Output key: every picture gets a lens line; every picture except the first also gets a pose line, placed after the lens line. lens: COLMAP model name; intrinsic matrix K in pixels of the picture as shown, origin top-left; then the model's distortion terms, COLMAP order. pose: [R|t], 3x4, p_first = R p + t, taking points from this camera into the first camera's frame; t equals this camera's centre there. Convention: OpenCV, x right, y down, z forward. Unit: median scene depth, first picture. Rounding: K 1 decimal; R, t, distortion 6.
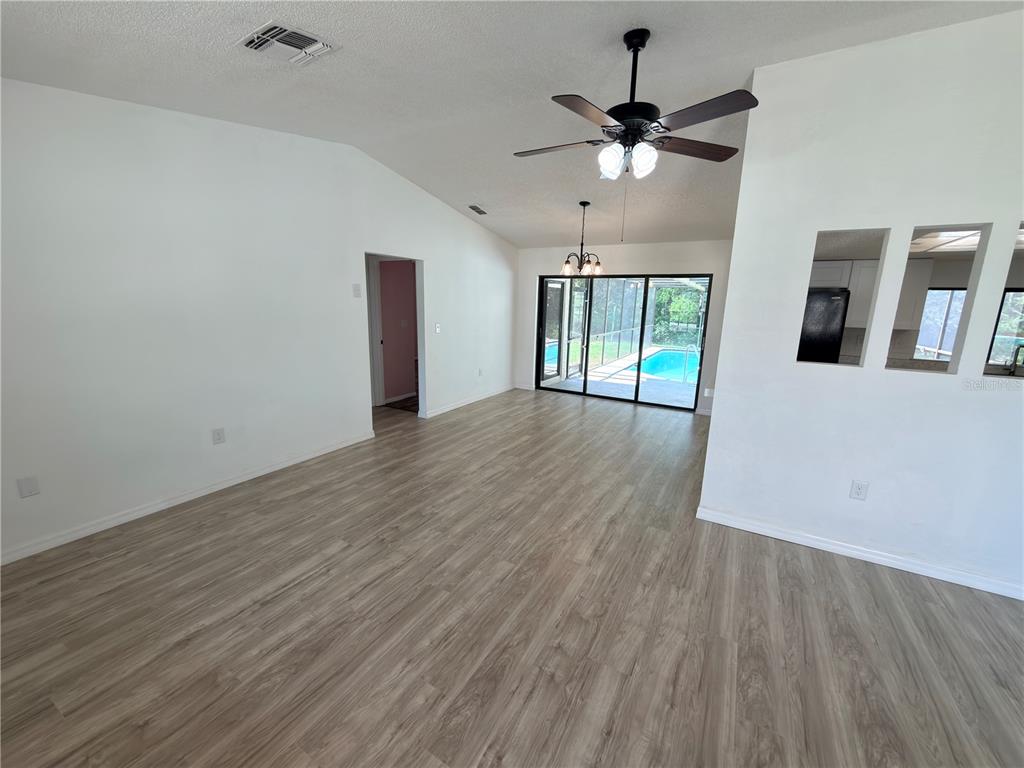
lens RADIAL K [[409.6, 0, 510.2], [0, 409.6, 384.2], [0, 0, 1]] dist [0.000287, -0.000181]
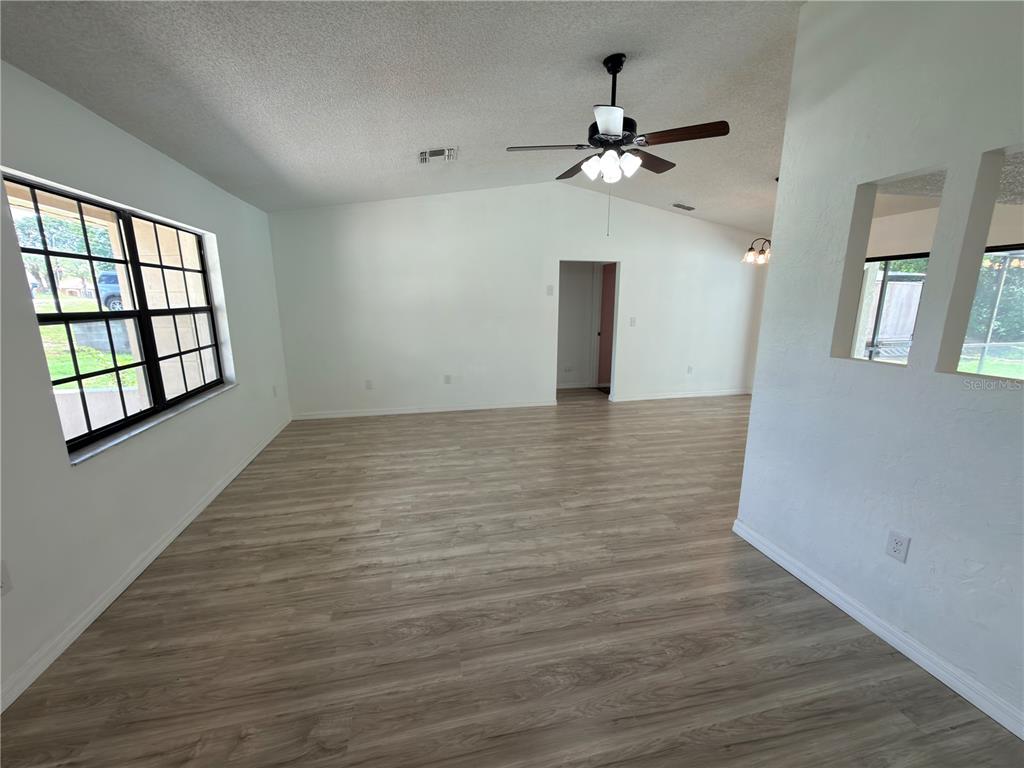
lens RADIAL K [[409.6, 0, 510.1], [0, 409.6, 385.7], [0, 0, 1]] dist [0.000287, -0.000181]
pose [[0.679176, 0.127704, -0.722780, 0.869926], [-0.131942, 0.989948, 0.050926, 0.041277], [0.722019, 0.060777, 0.689199, 0.029184]]
